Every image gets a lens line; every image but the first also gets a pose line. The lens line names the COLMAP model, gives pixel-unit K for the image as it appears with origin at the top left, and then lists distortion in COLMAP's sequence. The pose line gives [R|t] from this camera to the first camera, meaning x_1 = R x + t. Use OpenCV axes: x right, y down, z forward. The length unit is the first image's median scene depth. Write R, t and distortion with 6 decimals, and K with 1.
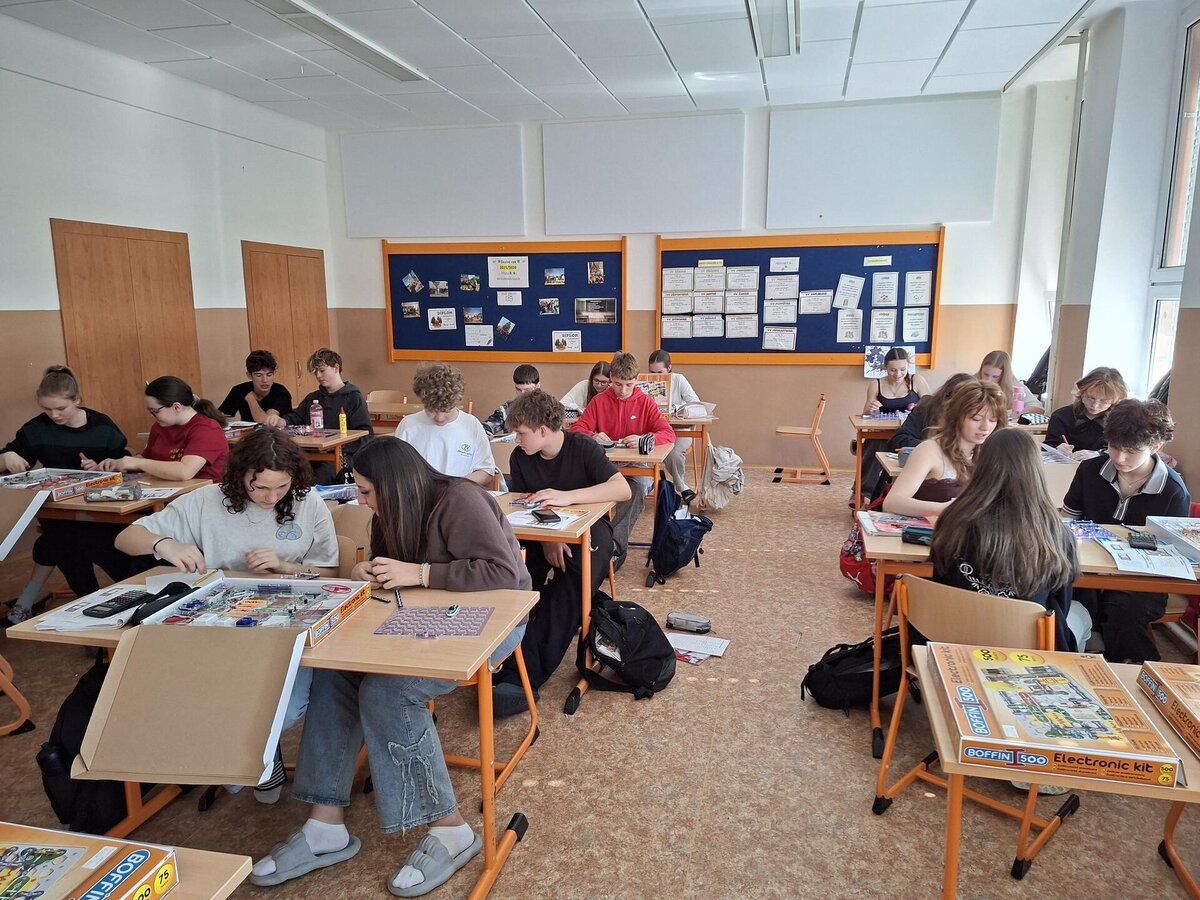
lens RADIAL K [[830.1, 0, 600.6], [0, 830.1, 452.9], [0, 0, 1]] dist [-0.010230, -0.005899]
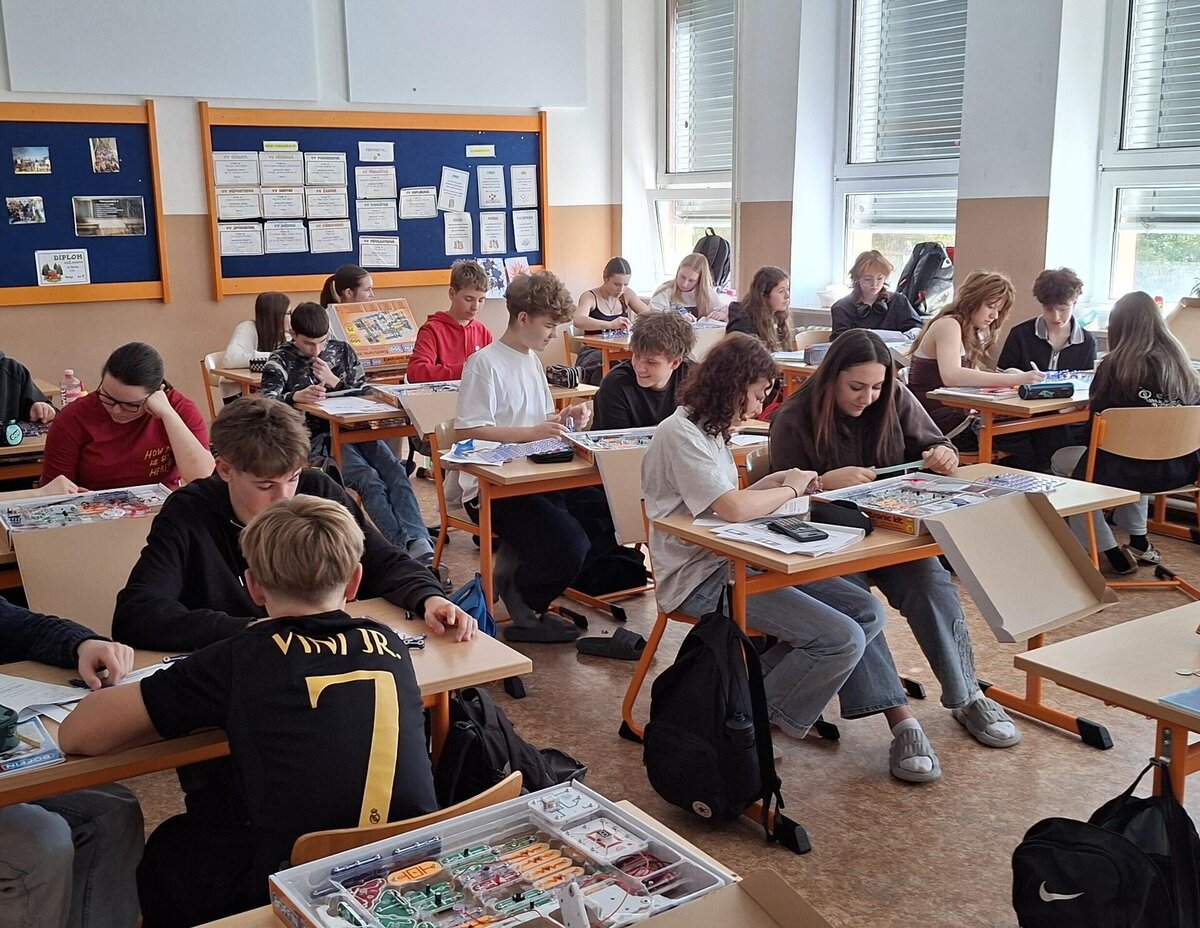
lens RADIAL K [[1303.3, 0, 599.4], [0, 1303.3, 463.9], [0, 0, 1]] dist [-0.033857, 0.000000]
pose [[0.671489, -0.137995, 0.728052, -0.516944], [0.138623, 0.988555, 0.059518, 0.005677], [-0.727933, 0.060959, 0.682933, 0.084168]]
